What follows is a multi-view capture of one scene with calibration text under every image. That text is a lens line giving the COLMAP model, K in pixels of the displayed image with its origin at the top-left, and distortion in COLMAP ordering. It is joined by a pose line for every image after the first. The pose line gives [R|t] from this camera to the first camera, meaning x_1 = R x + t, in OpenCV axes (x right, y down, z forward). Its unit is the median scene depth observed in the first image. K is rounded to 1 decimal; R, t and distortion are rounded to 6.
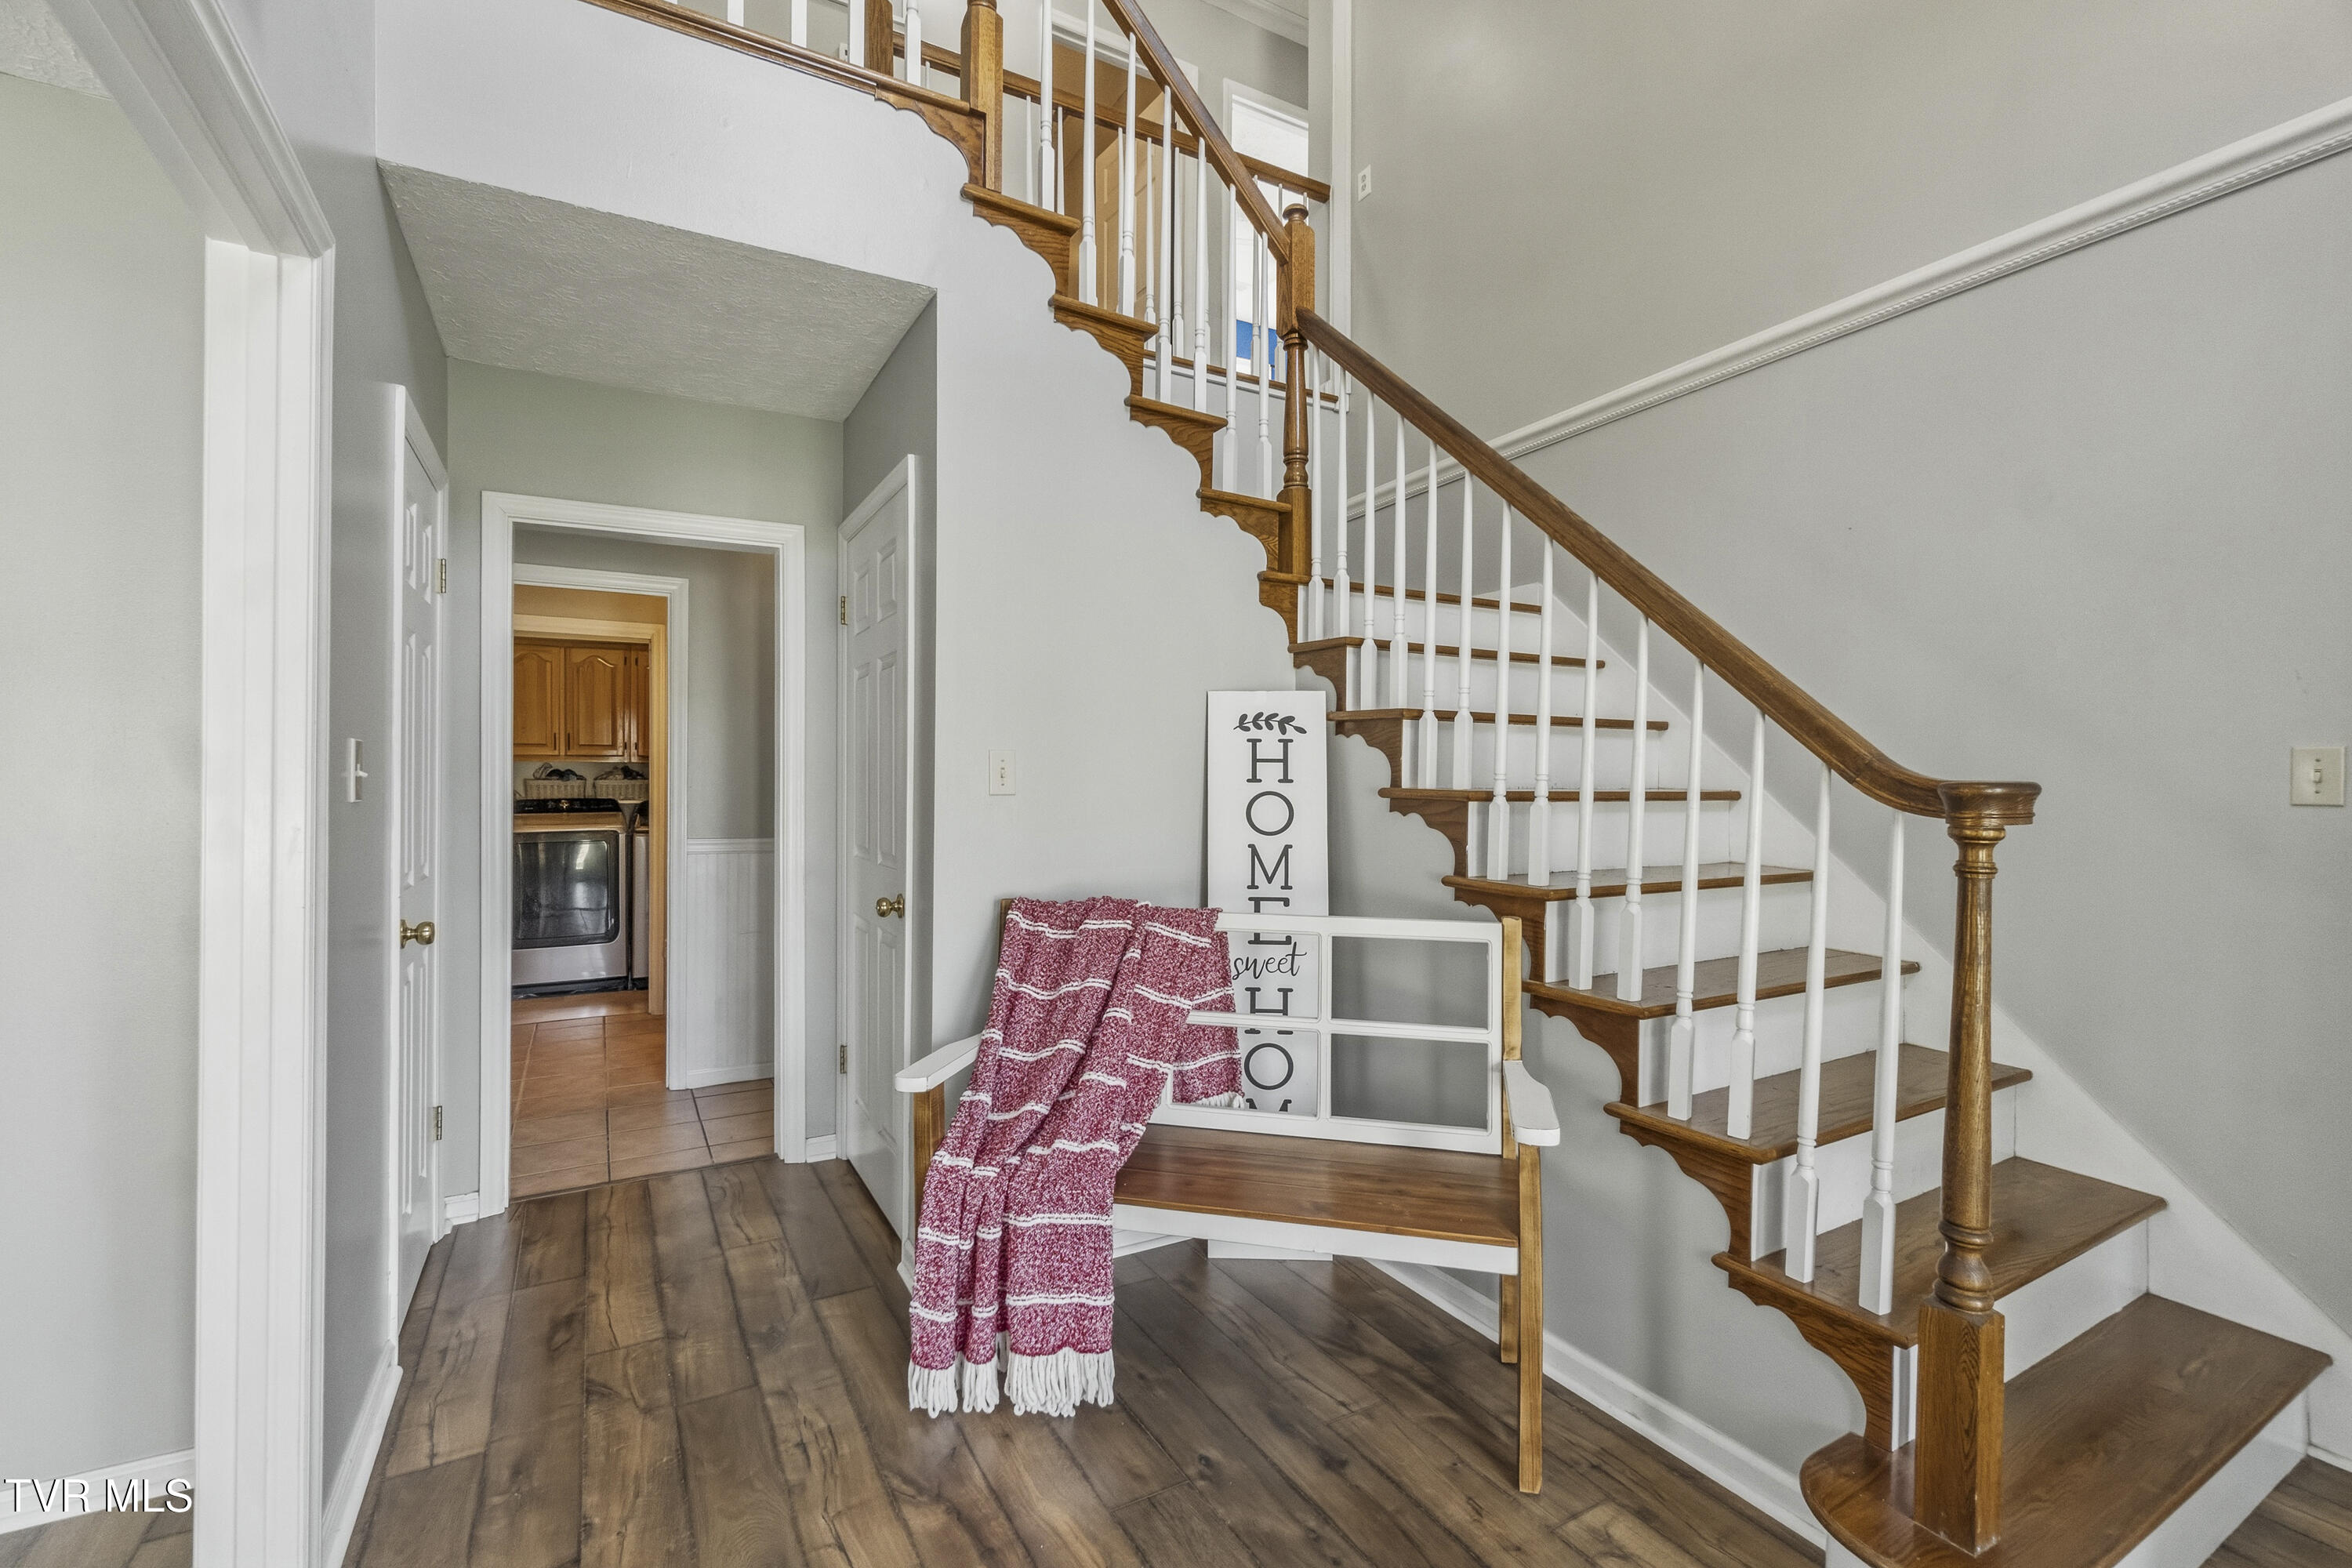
lens RADIAL K [[1016.7, 0, 1157.5], [0, 1016.7, 777.8], [0, 0, 1]] dist [-0.010287, 0.003342]
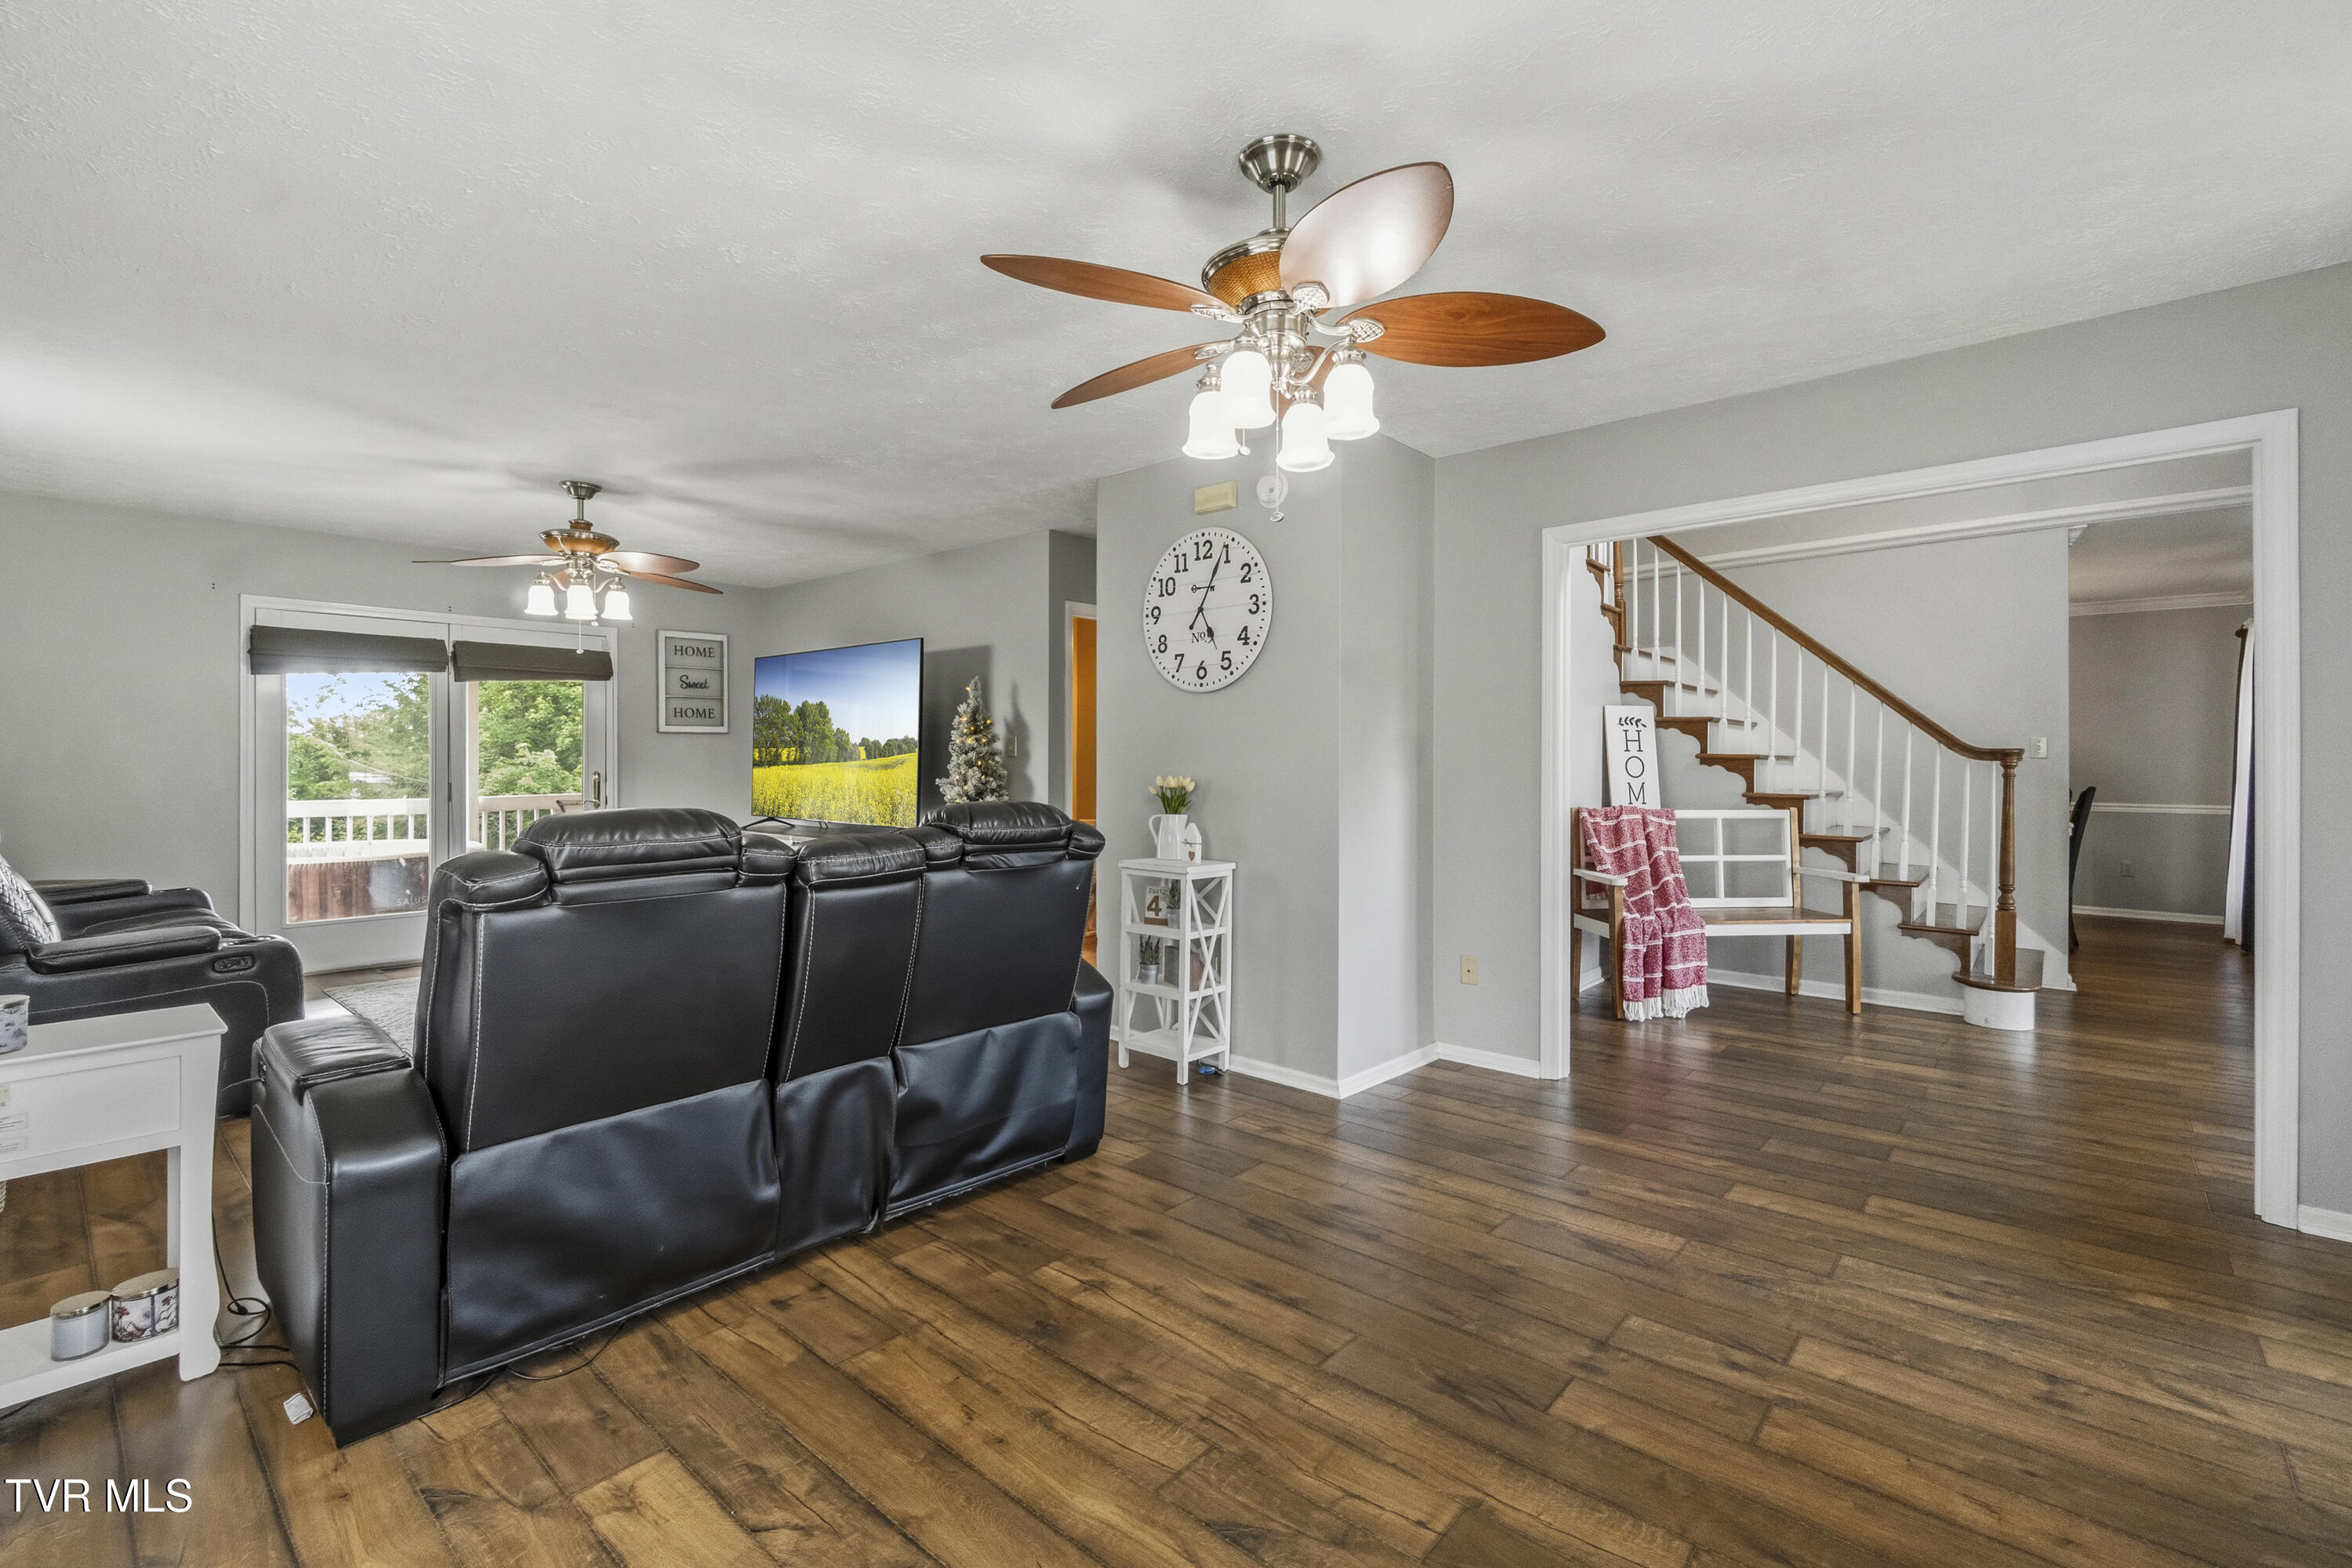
lens RADIAL K [[1016.7, 0, 1157.5], [0, 1016.7, 777.8], [0, 0, 1]] dist [-0.010287, 0.003342]
pose [[0.940477, -0.004840, 0.339823, -1.849265], [-0.000582, 0.999874, 0.015852, 0.031646], [-0.339857, -0.015106, 0.940356, -0.722761]]
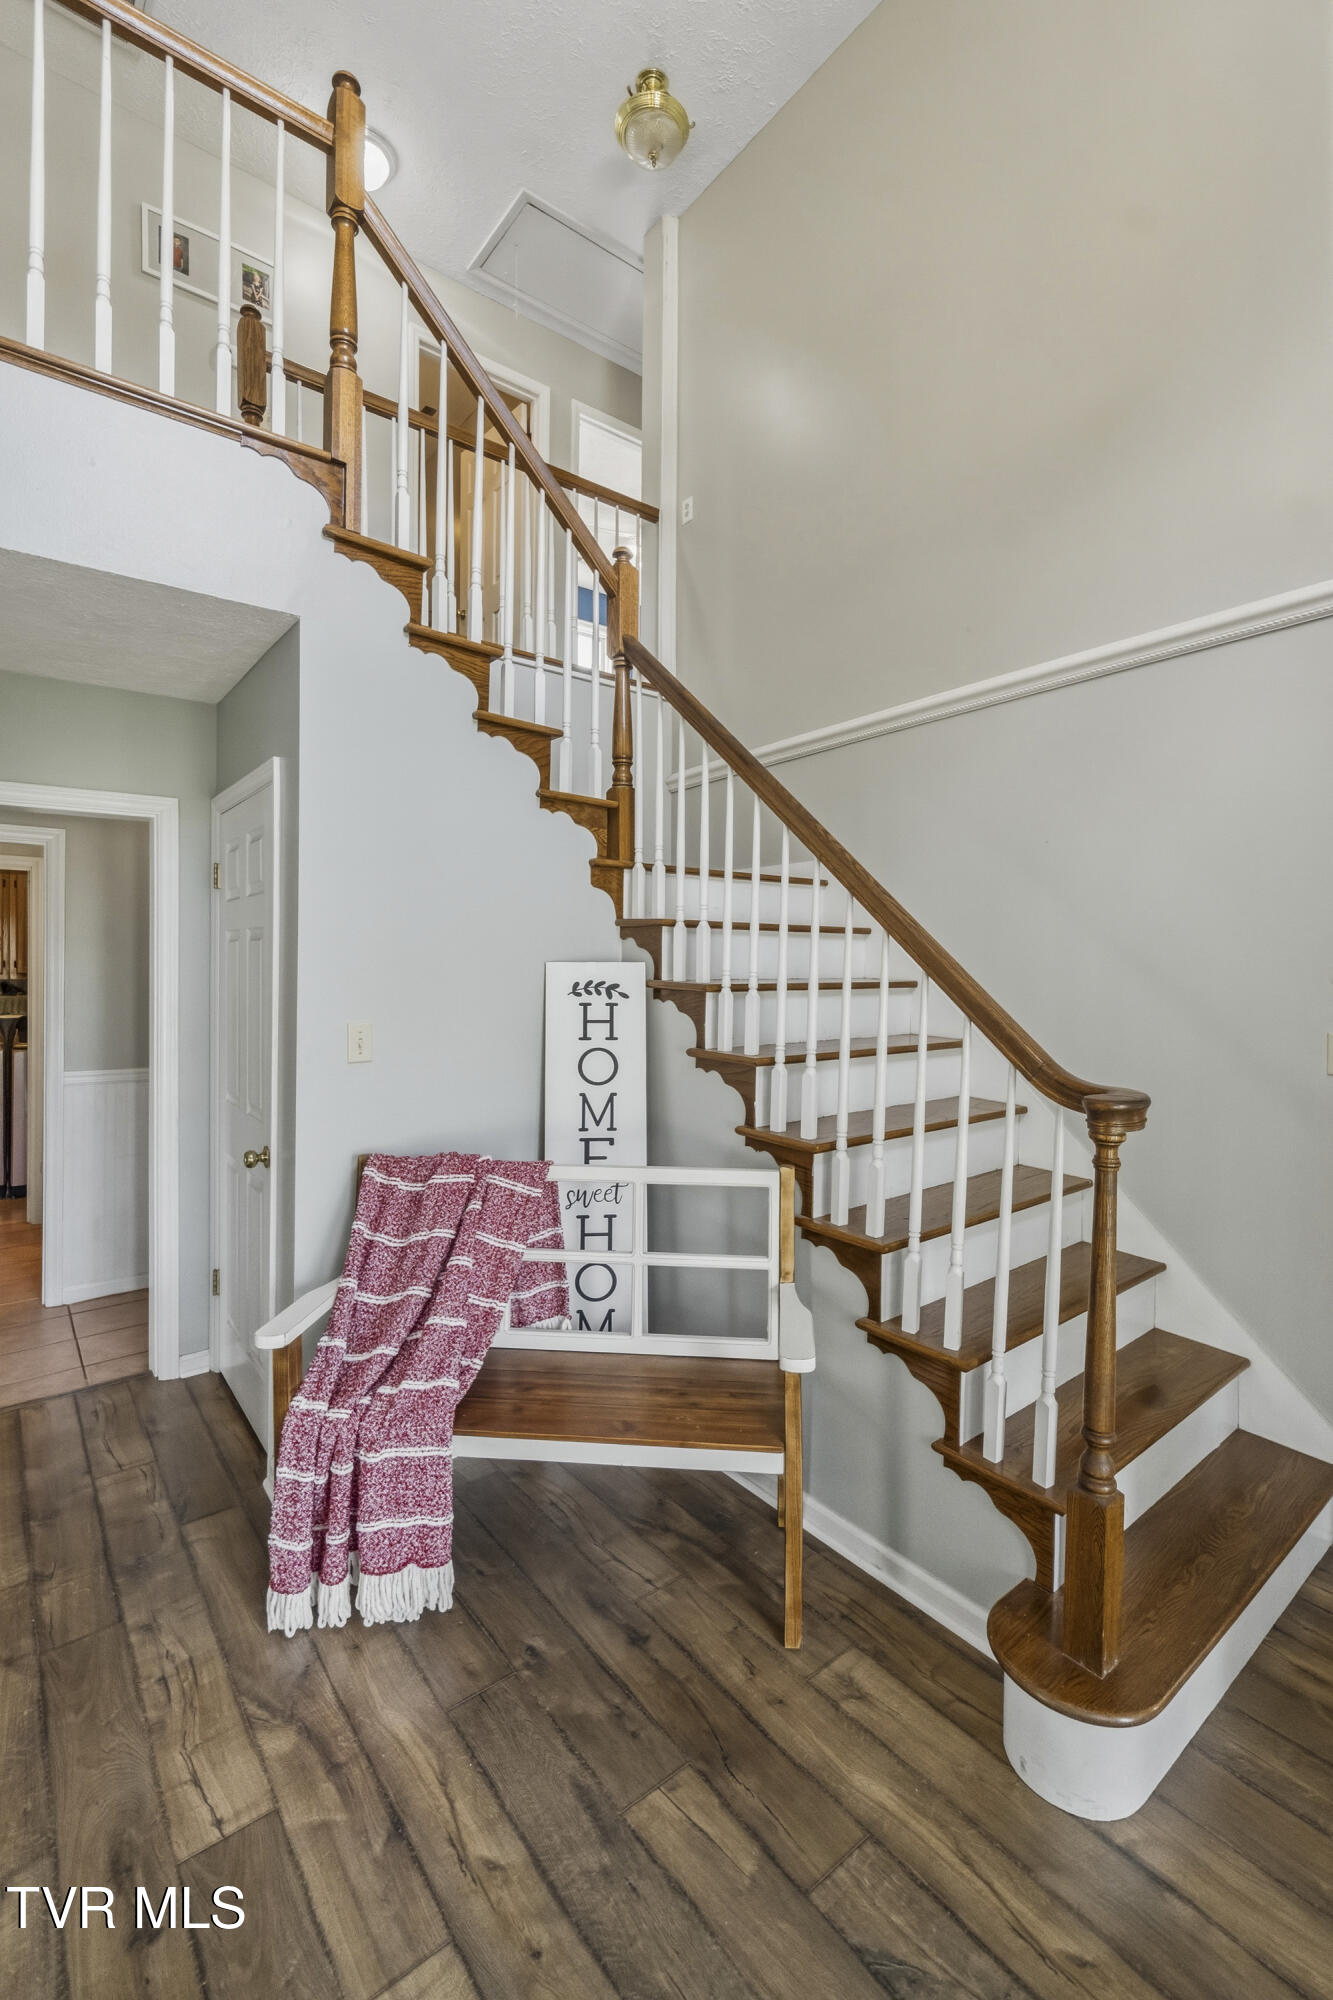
lens RADIAL K [[875.0, 0, 672.9], [0, 875.0, 959.7], [0, 0, 1]] dist [-0.010956, 0.003276]
pose [[0.986154, 0.002185, 0.165818, 0.034482], [-0.002422, 0.999996, 0.001228, -0.114790], [-0.165815, -0.001613, 0.986156, -0.025456]]
